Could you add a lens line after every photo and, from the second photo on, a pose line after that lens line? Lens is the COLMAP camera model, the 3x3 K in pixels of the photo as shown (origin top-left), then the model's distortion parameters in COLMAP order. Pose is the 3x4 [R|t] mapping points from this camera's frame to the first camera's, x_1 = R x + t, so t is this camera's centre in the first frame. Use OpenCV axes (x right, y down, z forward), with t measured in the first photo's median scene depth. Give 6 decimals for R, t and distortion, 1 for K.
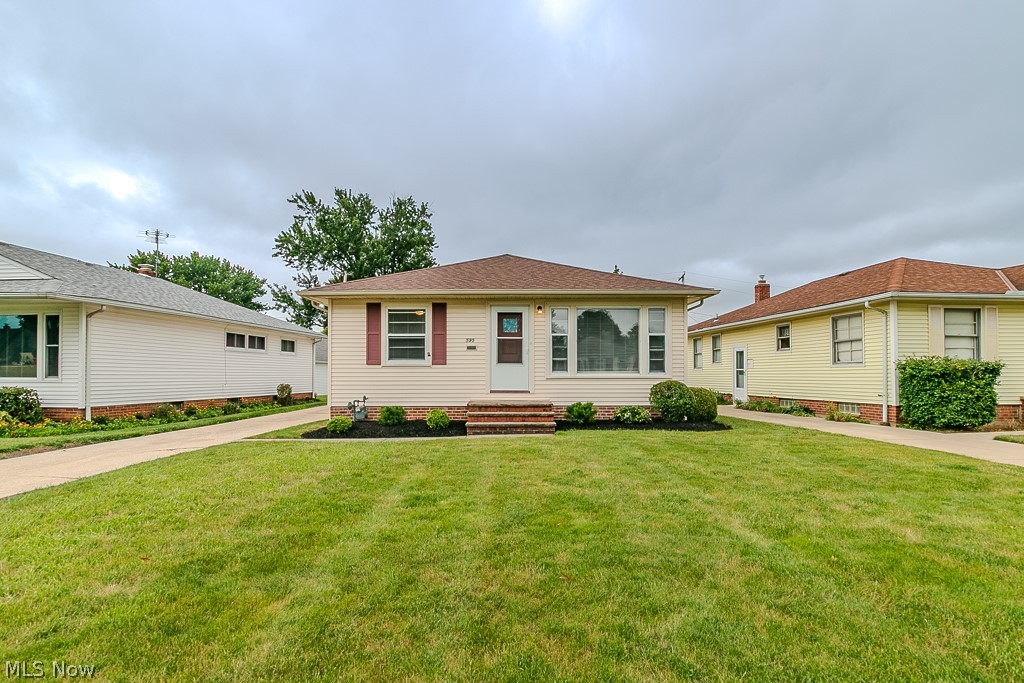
lens RADIAL K [[525.1, 0, 496.1], [0, 525.1, 364.5], [0, 0, 1]] dist [0.000229, -0.000522]
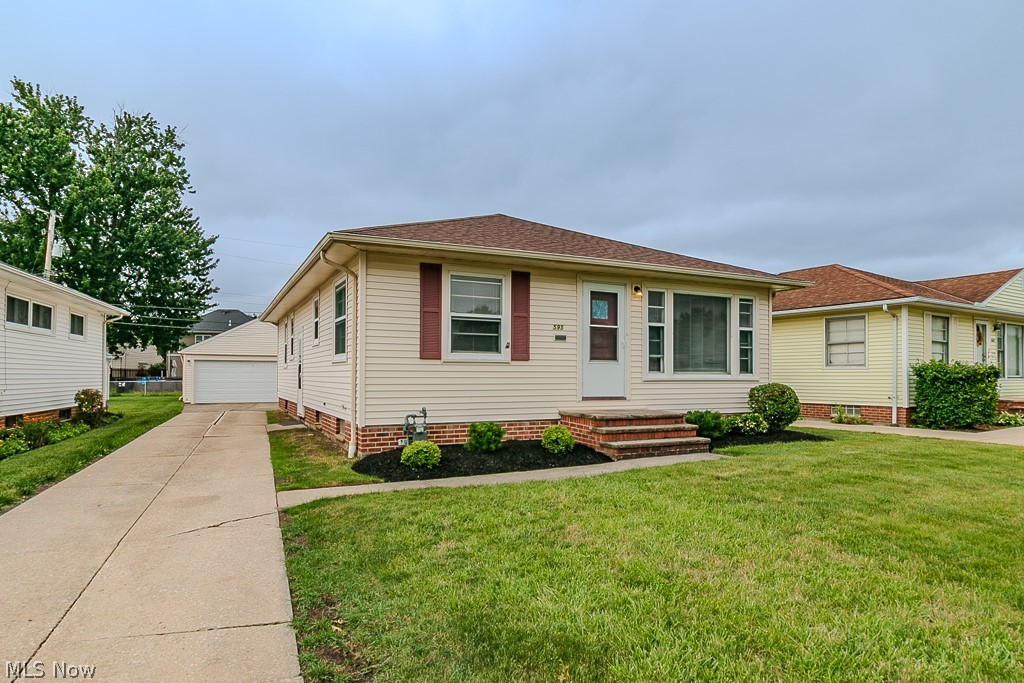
lens RADIAL K [[621.4, 0, 543.6], [0, 621.4, 375.4], [0, 0, 1]] dist [-0.002239, -0.002818]
pose [[0.890970, 0.004841, 0.454036, -0.448937], [-0.013912, 0.999765, 0.016640, 0.005583], [-0.453849, -0.021142, 0.890828, 0.251933]]
